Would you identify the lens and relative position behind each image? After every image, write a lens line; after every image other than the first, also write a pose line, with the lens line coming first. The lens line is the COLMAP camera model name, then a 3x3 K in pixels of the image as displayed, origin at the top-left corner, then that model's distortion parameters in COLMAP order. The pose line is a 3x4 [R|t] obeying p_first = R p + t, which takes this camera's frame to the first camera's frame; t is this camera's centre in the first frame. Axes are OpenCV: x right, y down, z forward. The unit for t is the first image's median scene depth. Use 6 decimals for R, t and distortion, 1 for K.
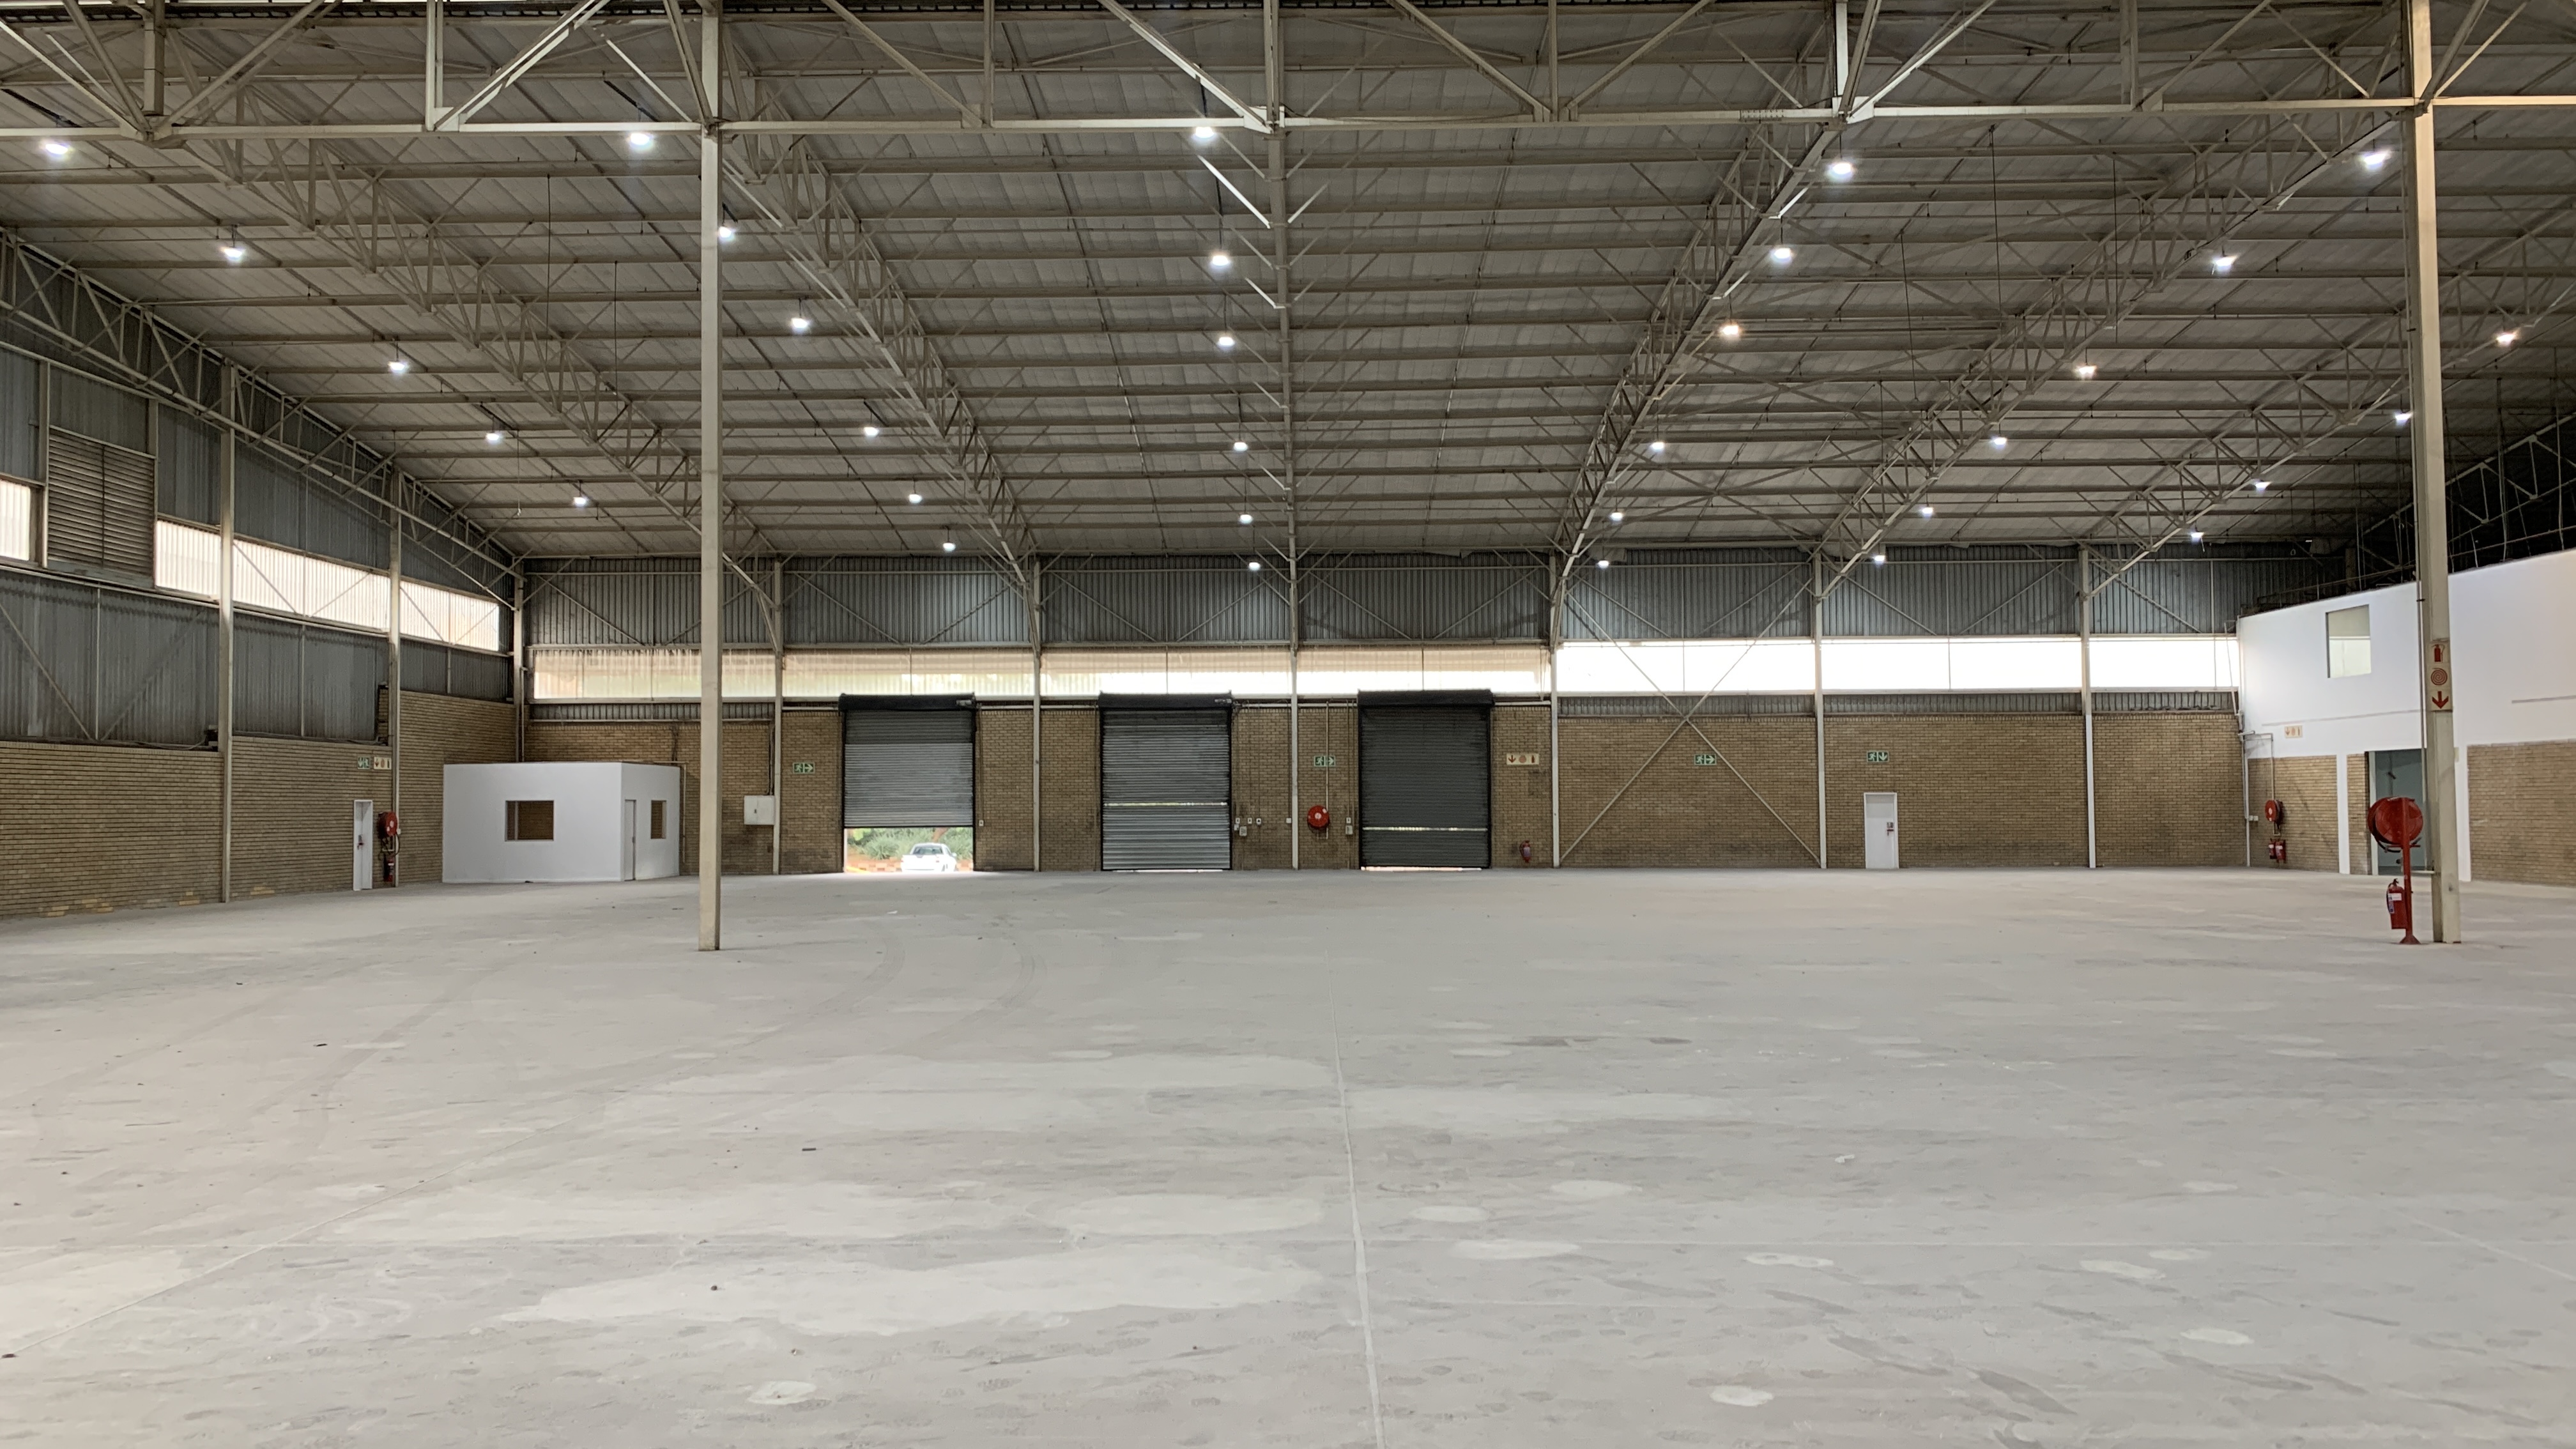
lens RADIAL K [[1954.5, 0, 1275.8], [0, 1954.5, 732.4], [0, 0, 1]] dist [0.065441, -0.080206]
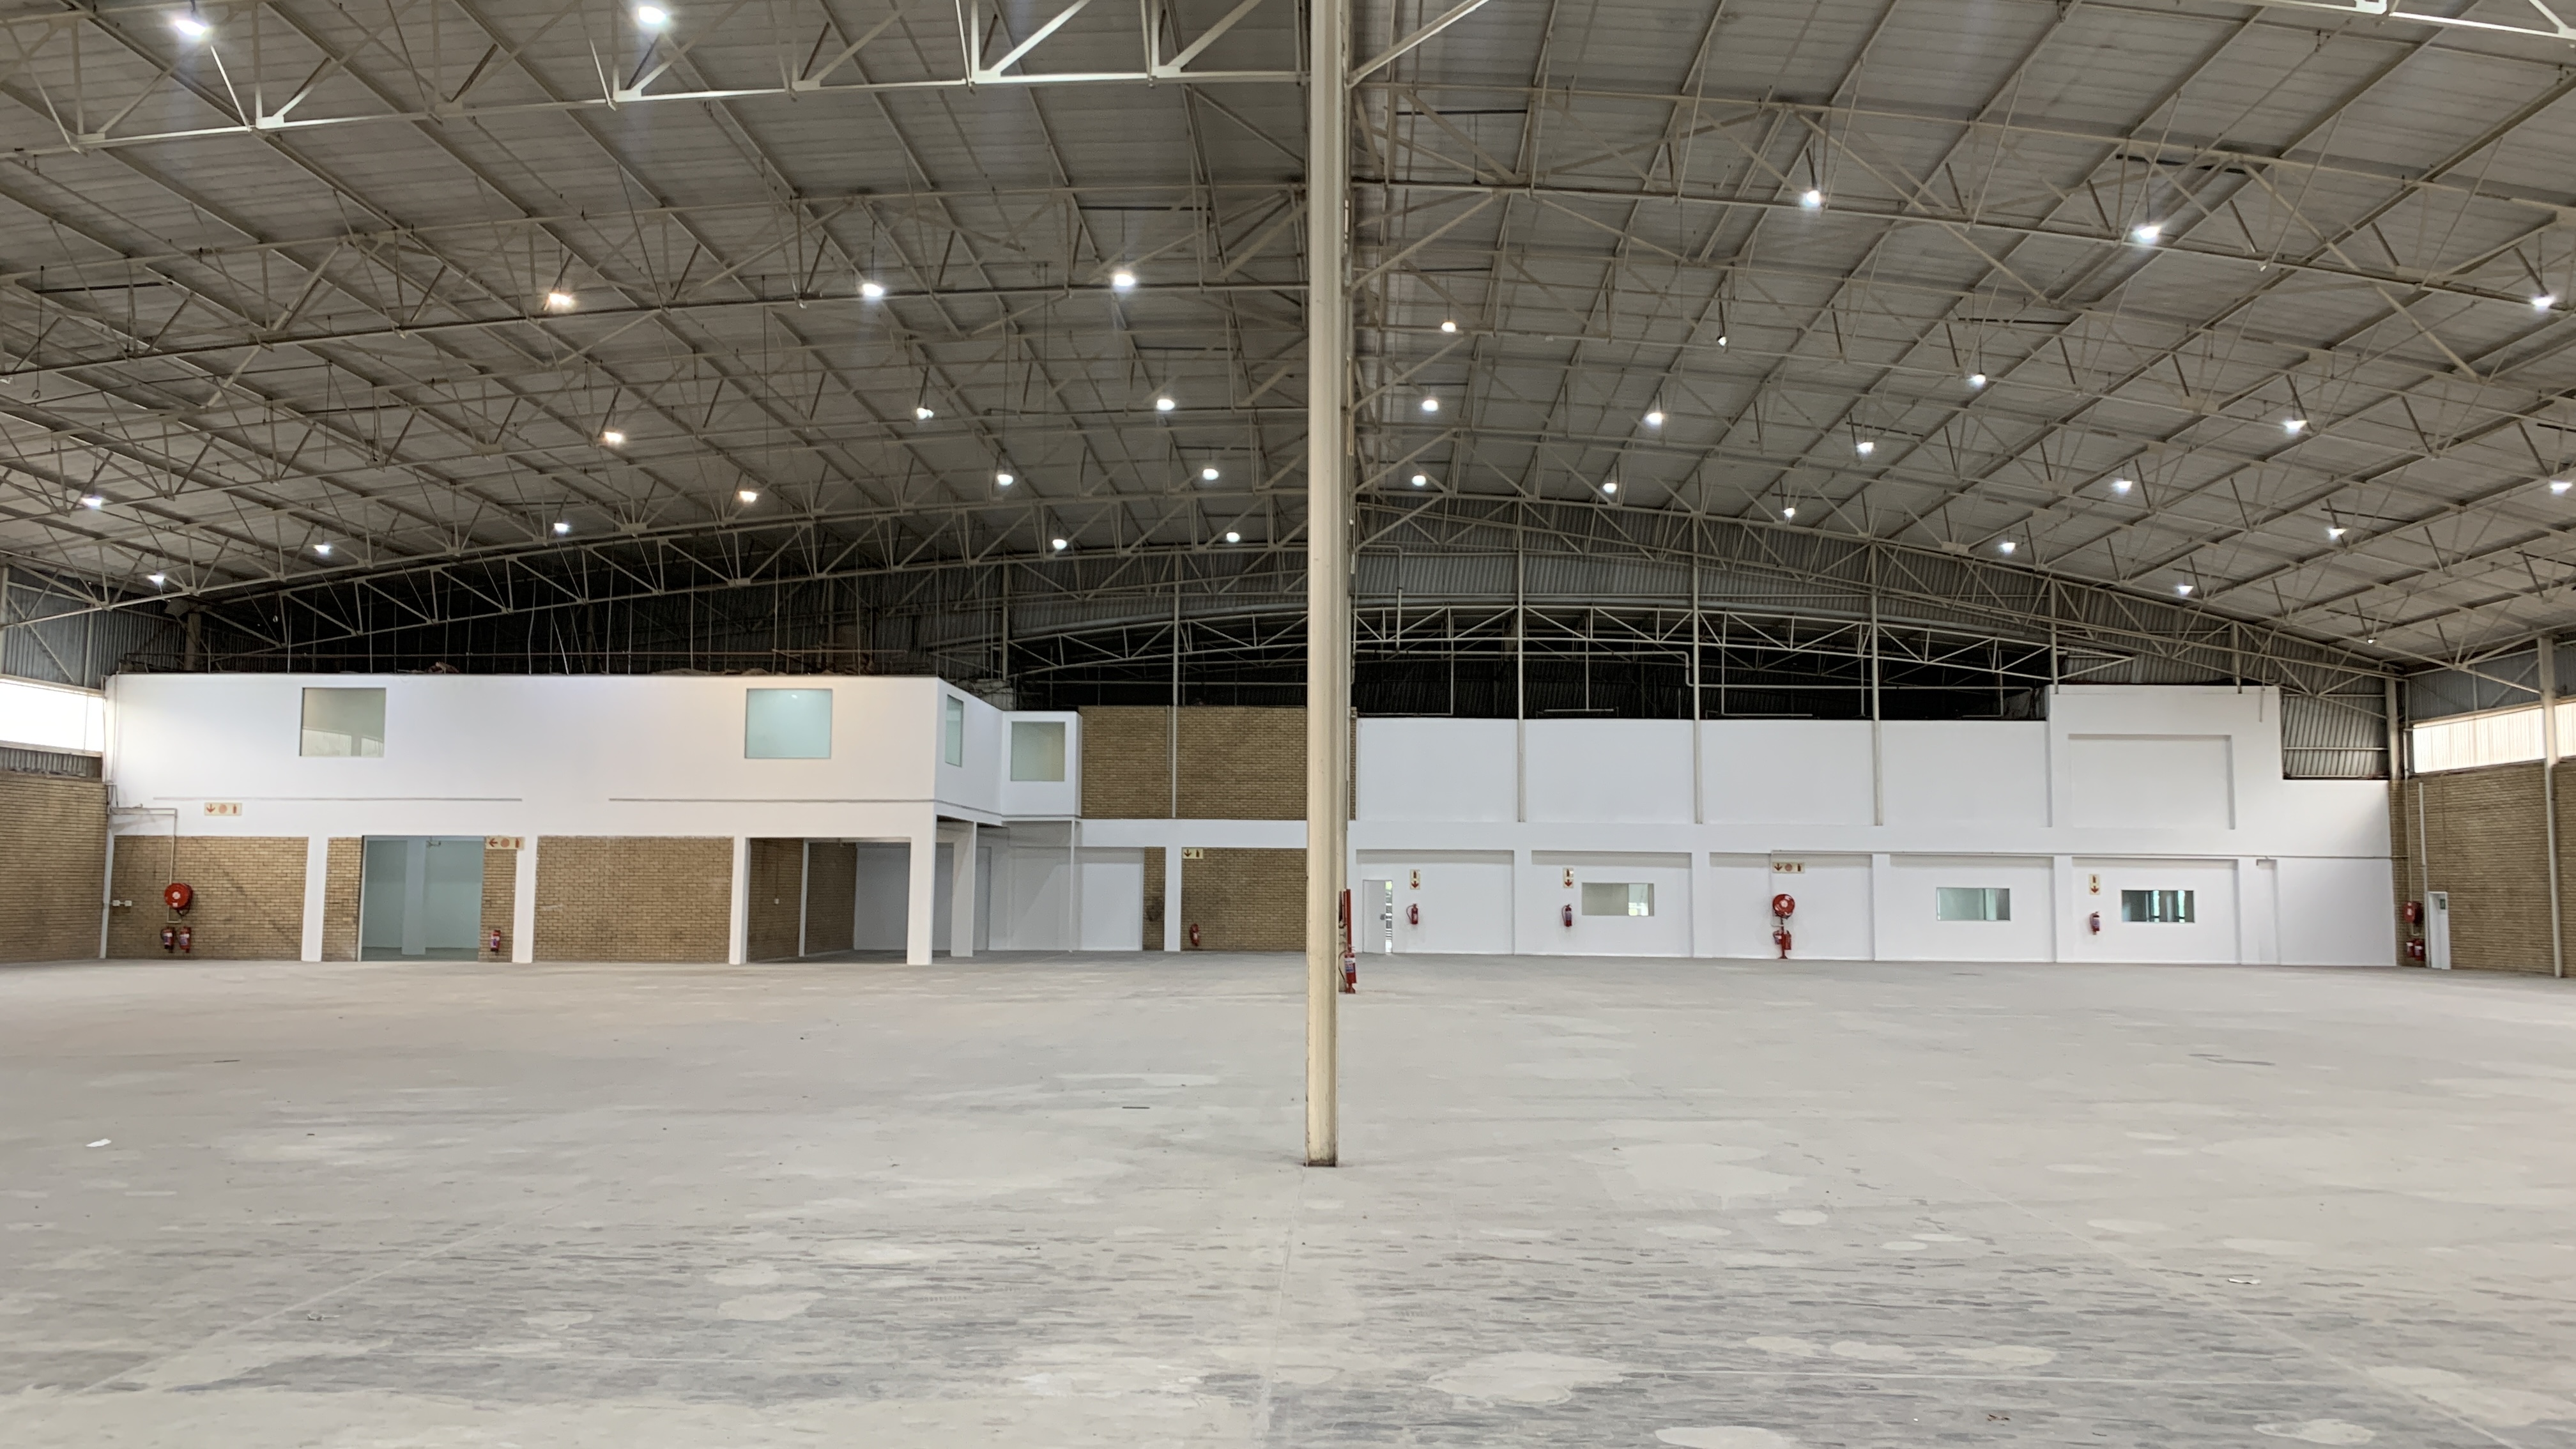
lens RADIAL K [[1954.5, 0, 1299.4], [0, 1954.5, 704.7], [0, 0, 1]] dist [0.065441, -0.080206]
pose [[0.014491, 0.099933, 0.994889, -0.377411], [-0.046139, 0.994000, -0.099172, 0.018596], [-0.998830, -0.044467, 0.019015, 0.458442]]
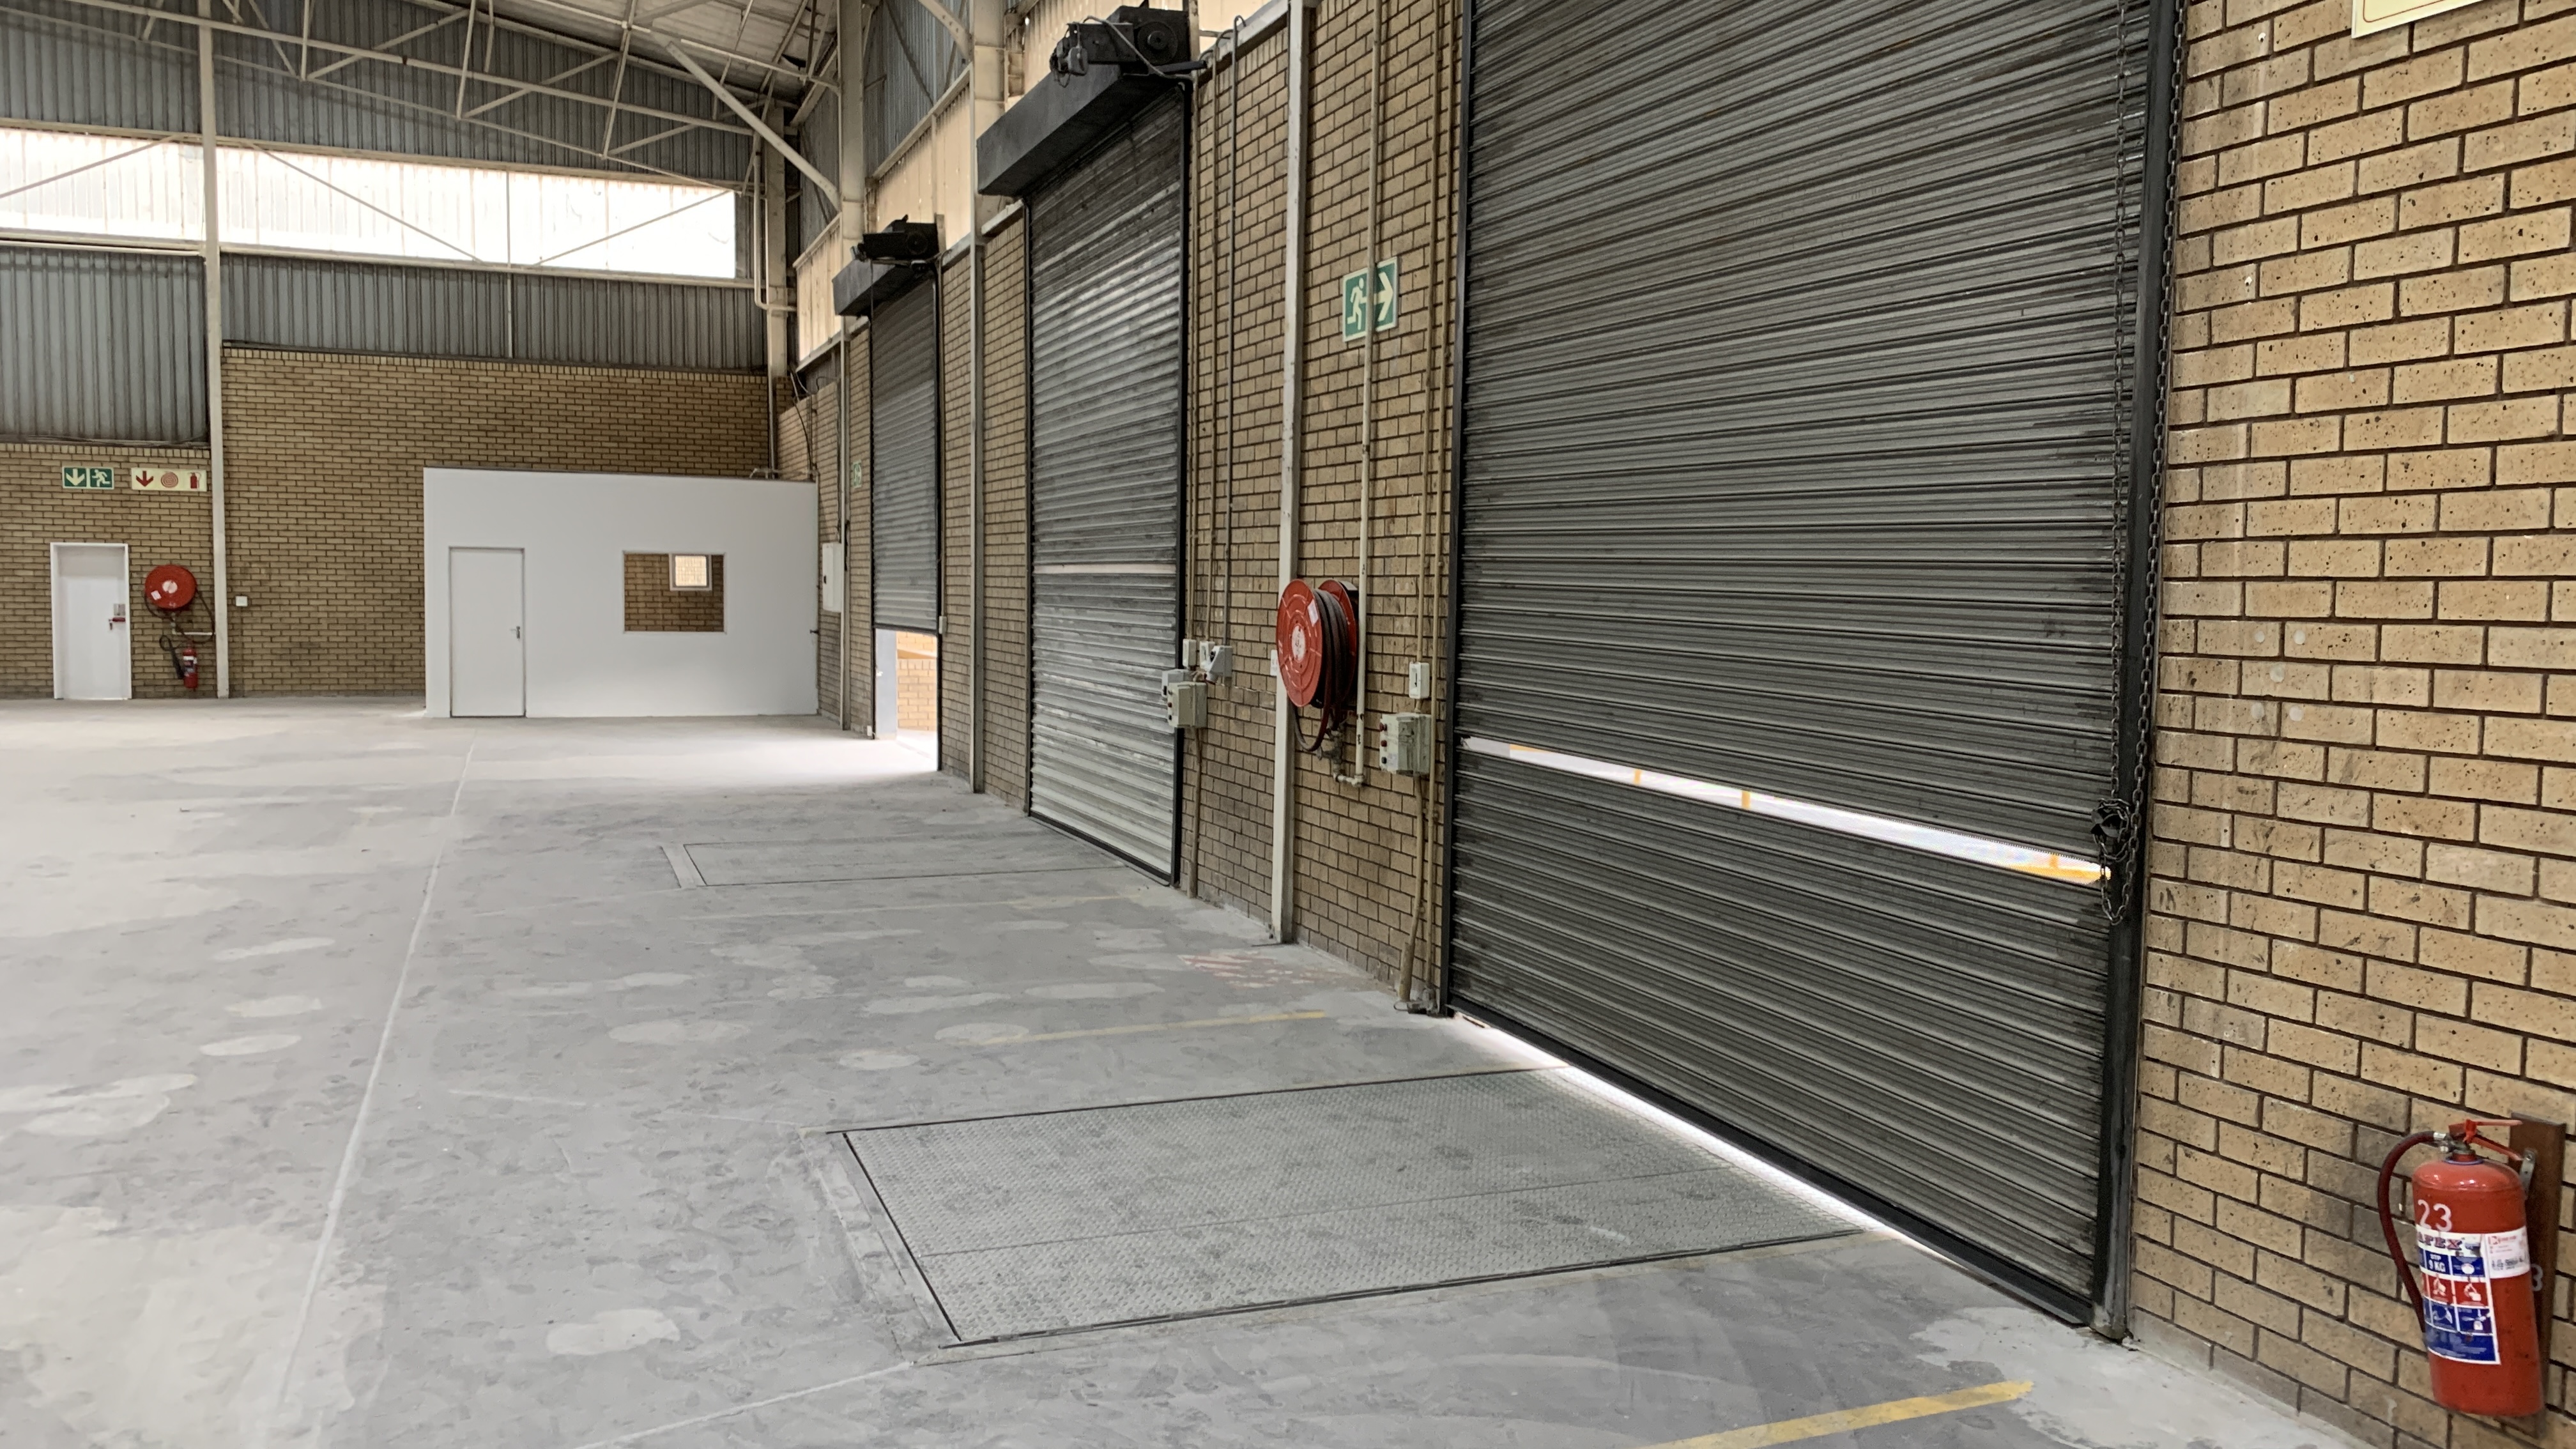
lens RADIAL K [[1954.5, 0, 1303.1], [0, 1954.5, 709.3], [0, 0, 1]] dist [0.065441, -0.080206]
pose [[0.387897, 0.069049, -0.919113, 0.173939], [0.018572, 0.996402, 0.082693, 0.034981], [0.921516, -0.049147, 0.385219, 0.937267]]
